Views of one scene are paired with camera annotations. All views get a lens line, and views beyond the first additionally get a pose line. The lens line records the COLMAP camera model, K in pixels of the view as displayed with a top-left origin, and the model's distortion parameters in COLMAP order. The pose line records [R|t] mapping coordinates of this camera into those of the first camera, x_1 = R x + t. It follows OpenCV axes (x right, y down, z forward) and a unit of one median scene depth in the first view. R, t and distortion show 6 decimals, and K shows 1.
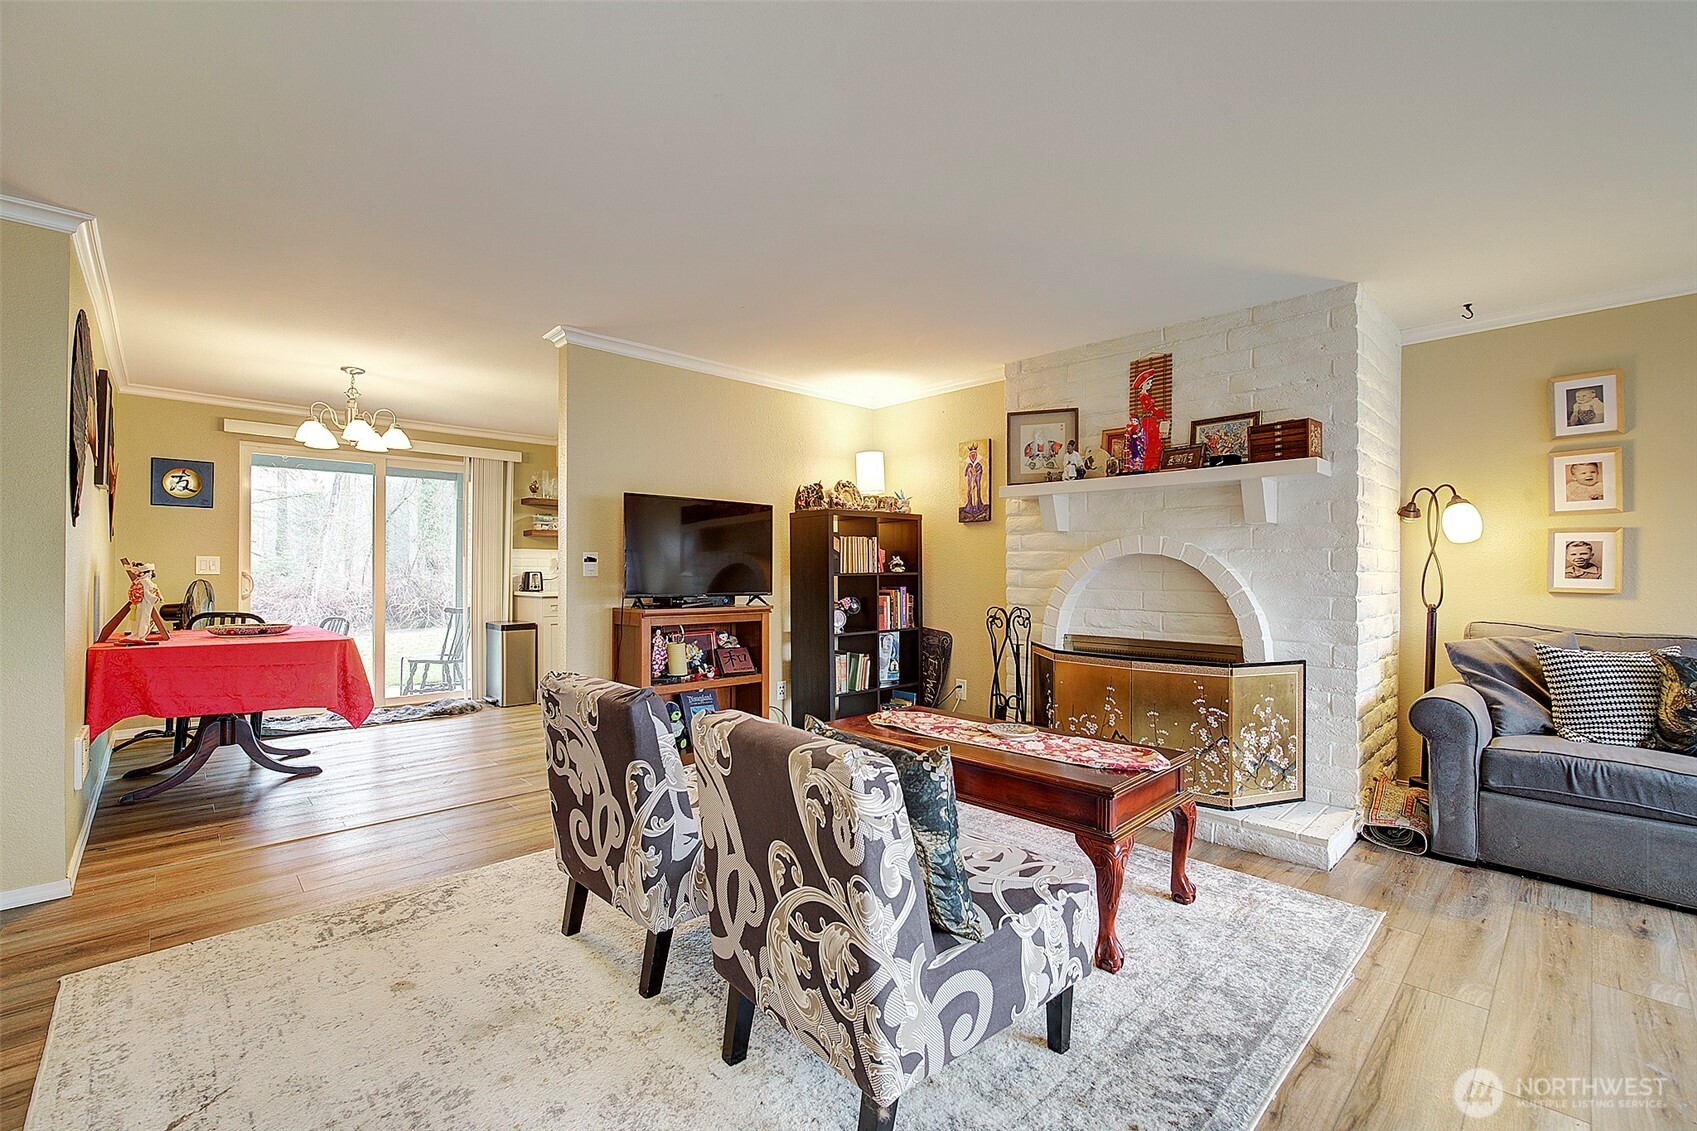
lens RADIAL K [[733.4, 0, 856.5], [0, 733.4, 568.0], [0, 0, 1]] dist [0.001517, 0.000389]
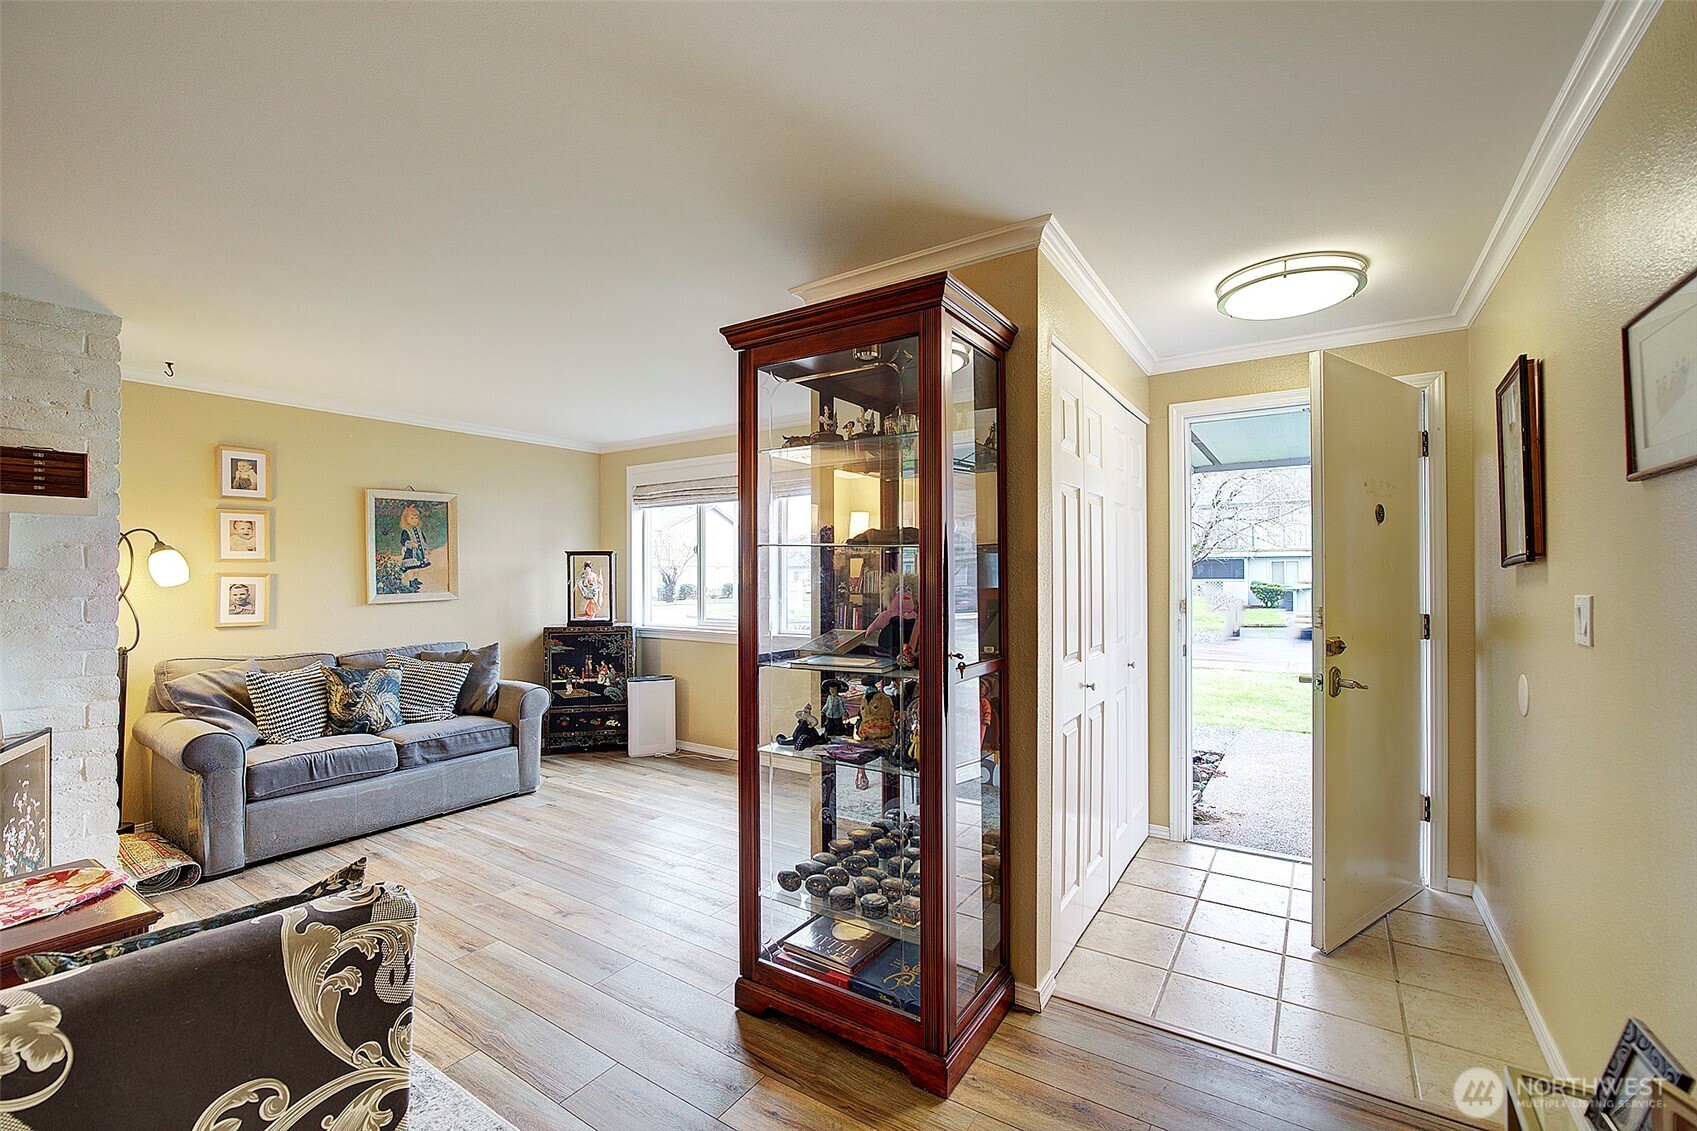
lens RADIAL K [[733.4, 0, 852.2], [0, 733.4, 567.7], [0, 0, 1]] dist [0.001517, 0.000389]
pose [[-0.211701, 0.005564, 0.977319, -0.442505], [-0.004673, 0.999967, -0.006705, -0.062129], [-0.977323, -0.005986, -0.211668, 0.269780]]
